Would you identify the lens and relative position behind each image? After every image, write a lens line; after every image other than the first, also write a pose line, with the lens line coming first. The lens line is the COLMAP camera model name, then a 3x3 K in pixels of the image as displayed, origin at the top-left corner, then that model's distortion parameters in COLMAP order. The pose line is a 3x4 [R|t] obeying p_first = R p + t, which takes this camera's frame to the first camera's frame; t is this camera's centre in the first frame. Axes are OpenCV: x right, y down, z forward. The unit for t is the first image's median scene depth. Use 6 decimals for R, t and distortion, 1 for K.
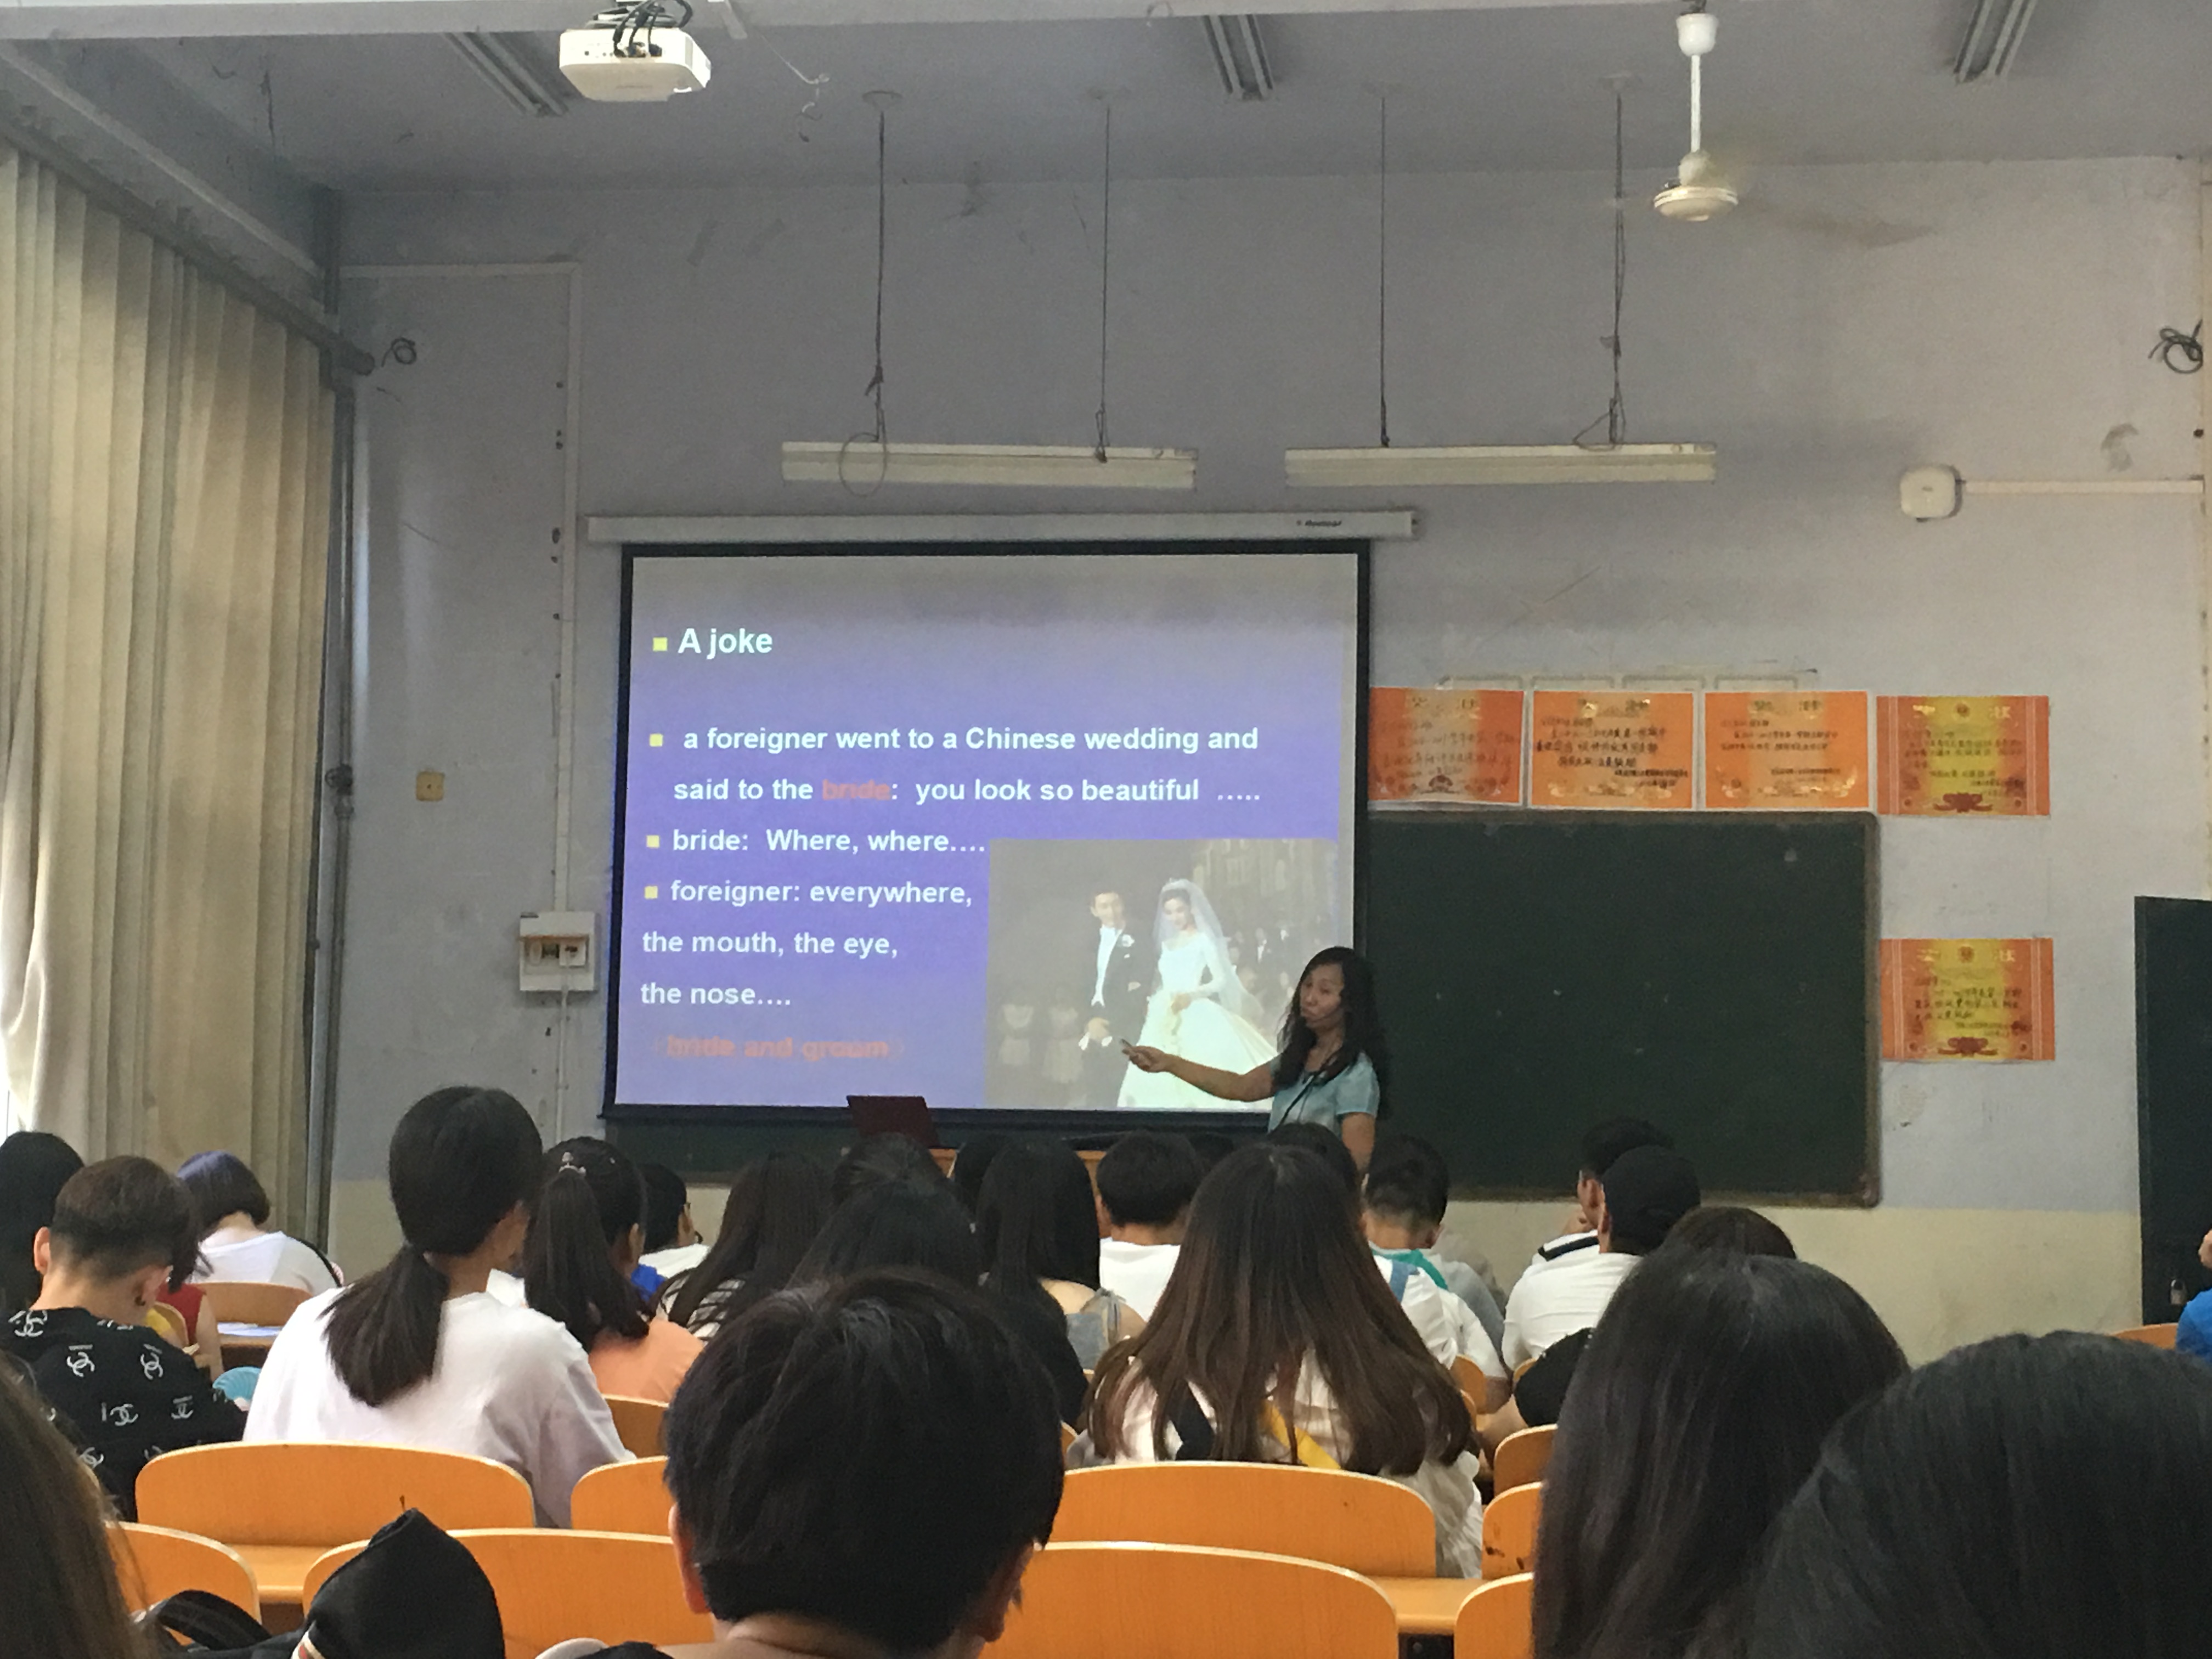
lens RADIAL K [[3605.2, 0, 1095.0], [0, 3605.2, 808.1], [0, 0, 1]] dist [0.056219, 0.000000]
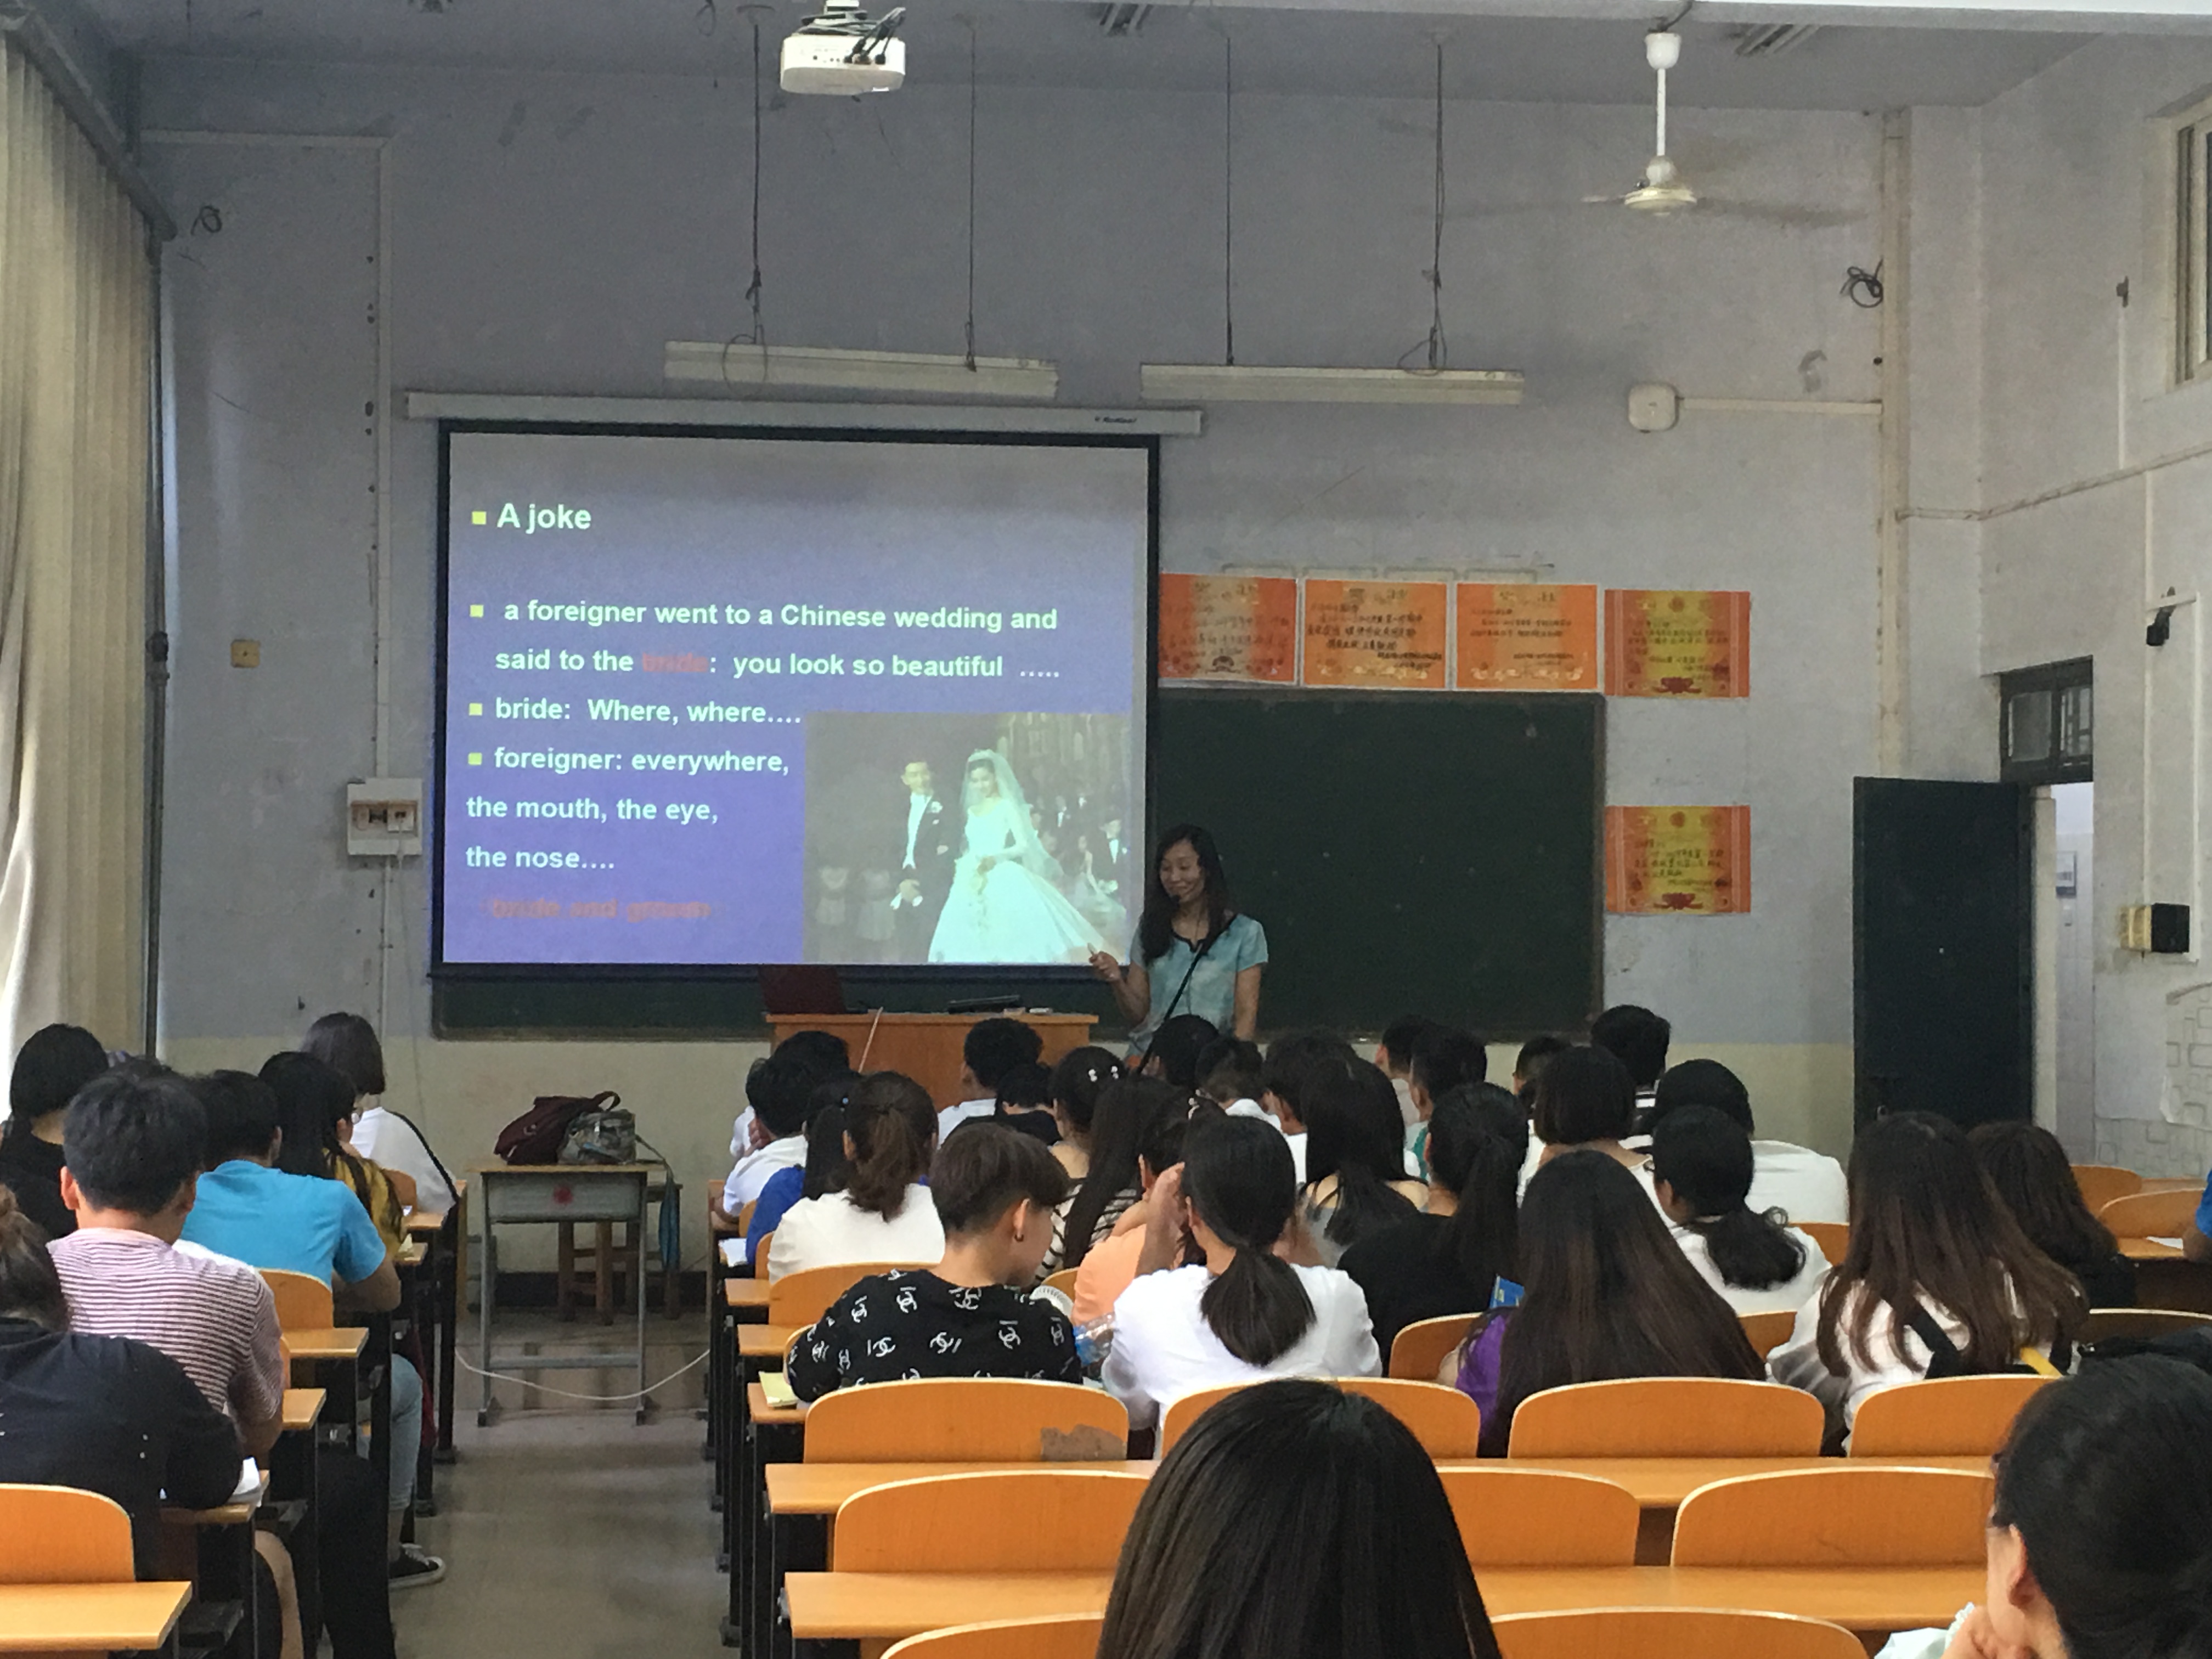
lens RADIAL K [[3676.7, 0, 1067.3], [0, 3676.7, 813.8], [0, 0, 1]] dist [0.054721, 0.000000]
pose [[0.970808, -0.002803, 0.239842, -0.217595], [-0.015205, 0.997201, 0.073199, -0.042274], [-0.239376, -0.074709, 0.968048, -0.068608]]
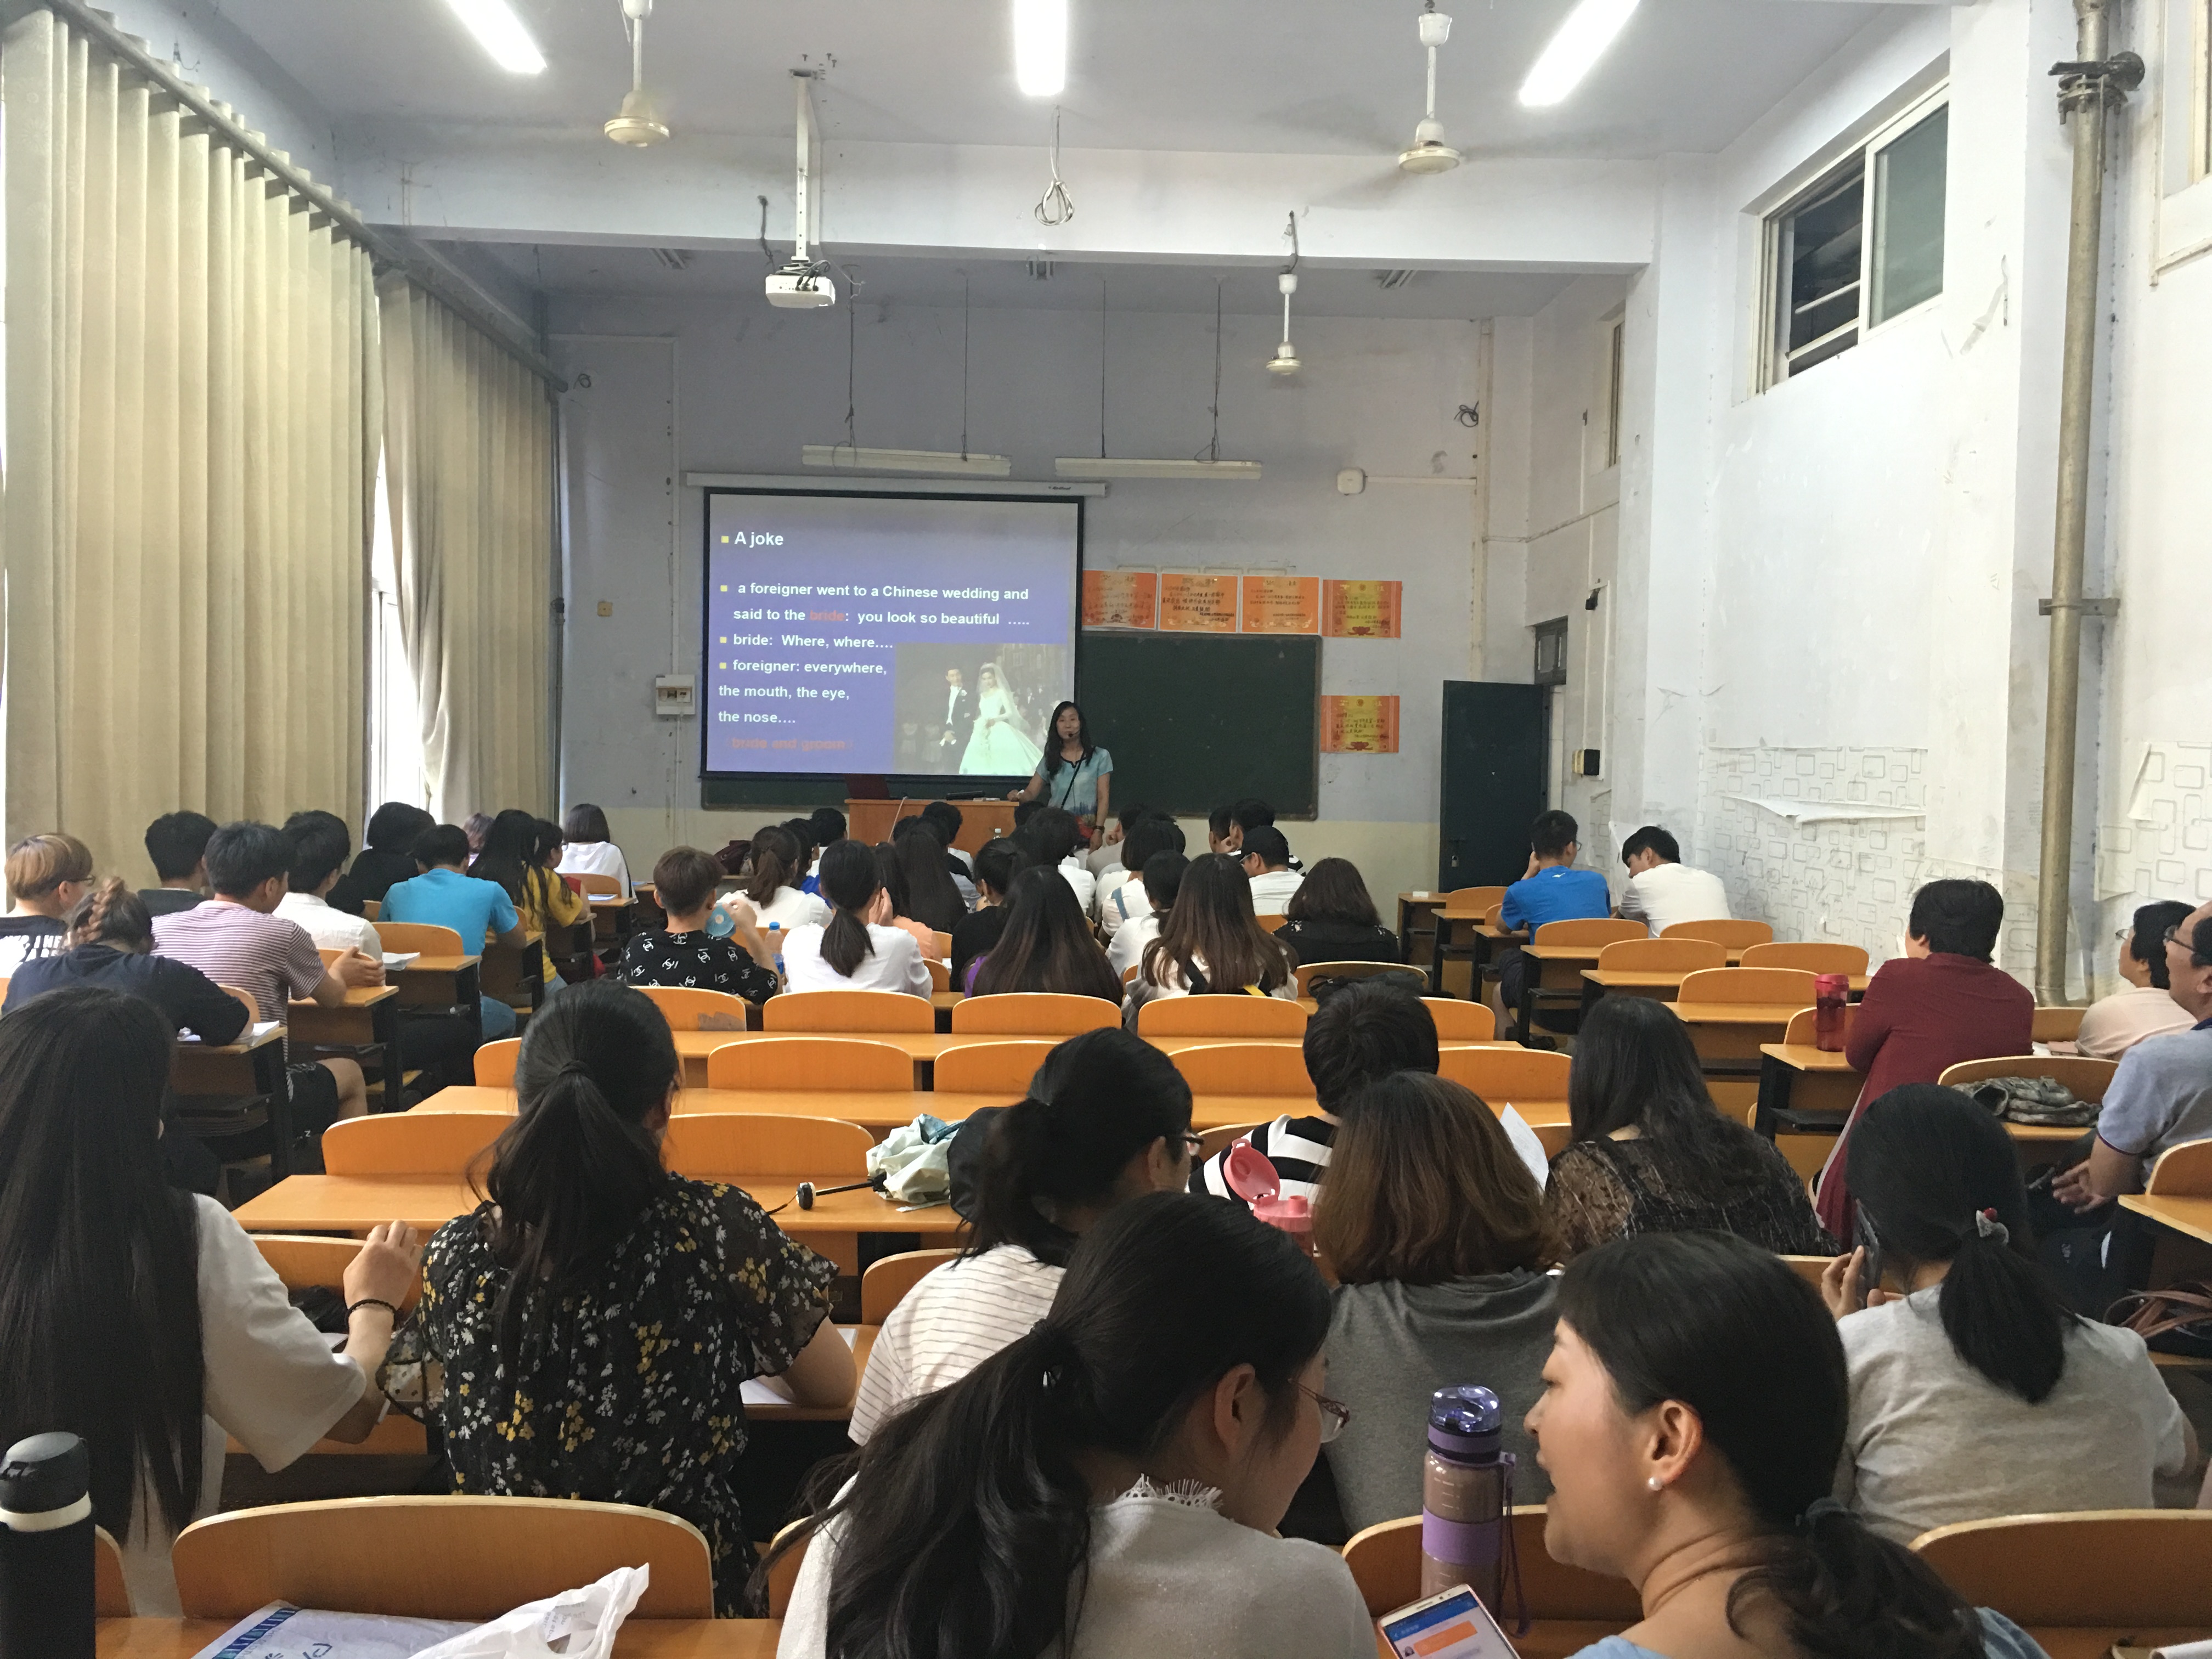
lens RADIAL K [[1898.6, 0, 1103.1], [0, 1898.6, 810.9], [0, 0, 1]] dist [0.069760, -0.066441]
pose [[0.986533, -0.003480, 0.163522, -0.090575], [-0.018270, 0.991172, 0.131319, -0.040205], [-0.162536, -0.132539, 0.977761, -0.077686]]
